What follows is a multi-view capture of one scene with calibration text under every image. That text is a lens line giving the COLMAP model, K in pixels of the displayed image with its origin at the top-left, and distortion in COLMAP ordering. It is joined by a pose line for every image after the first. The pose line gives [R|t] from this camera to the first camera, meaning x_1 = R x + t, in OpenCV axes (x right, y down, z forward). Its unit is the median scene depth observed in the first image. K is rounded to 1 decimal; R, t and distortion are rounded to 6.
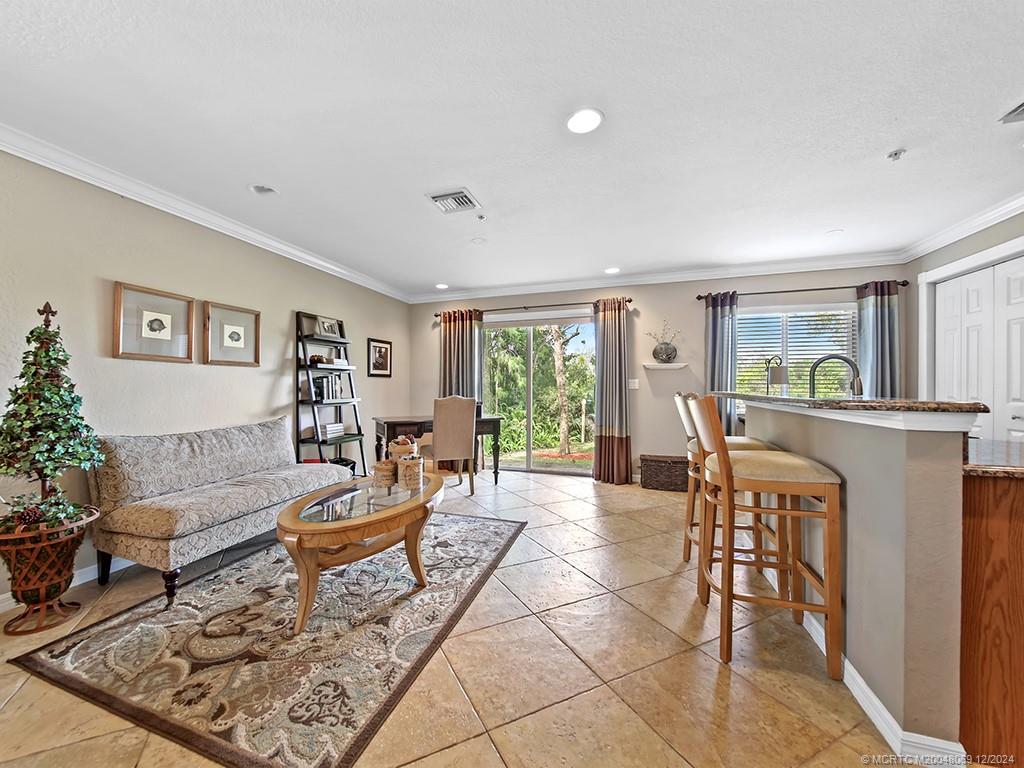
lens RADIAL K [[399.3, 0, 485.3], [0, 399.3, 384.3], [0, 0, 1]] dist [-0.001026, -0.000769]
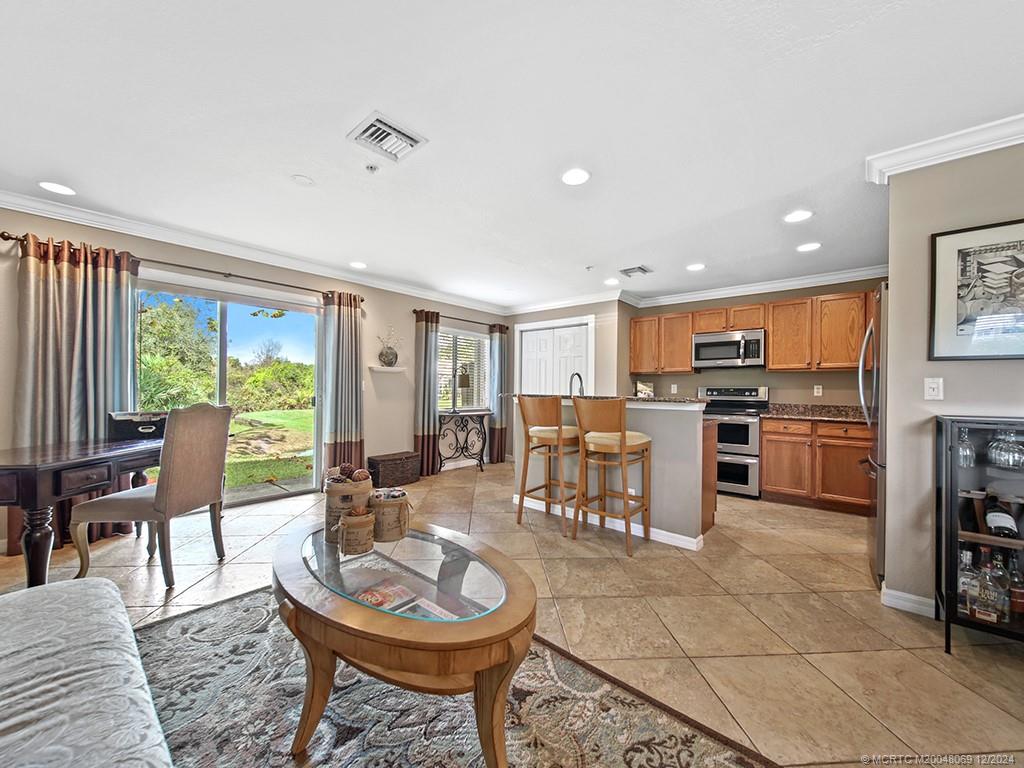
lens RADIAL K [[399.3, 0, 509.0], [0, 399.3, 394.4], [0, 0, 1]] dist [-0.001026, -0.000769]
pose [[0.364481, -0.008755, 0.931170, -0.498505], [-0.016053, 0.999748, 0.015683, -0.001876], [-0.931073, -0.020664, 0.364248, 0.380471]]
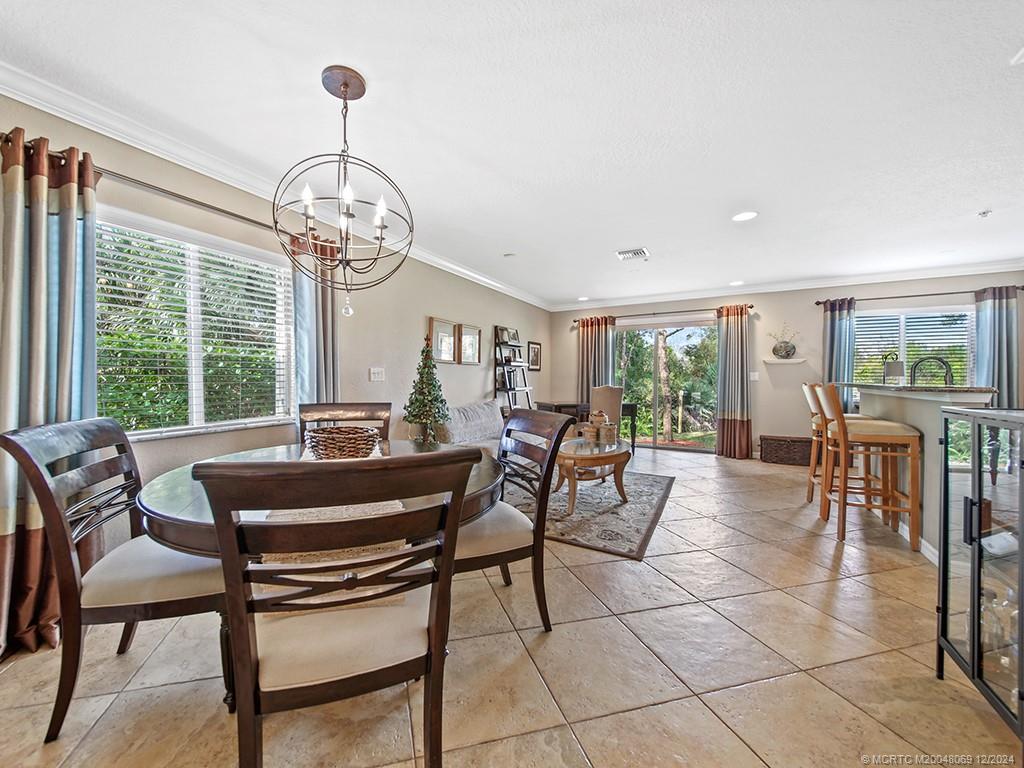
lens RADIAL K [[408.4, 0, 481.7], [0, 408.4, 379.0], [0, 0, 1]] dist [0.007782, -0.002764]
pose [[0.983409, 0.000592, -0.181399, -0.255245], [0.000617, 0.999978, 0.006606, -0.001997], [0.181399, -0.006609, 0.983387, -0.432113]]
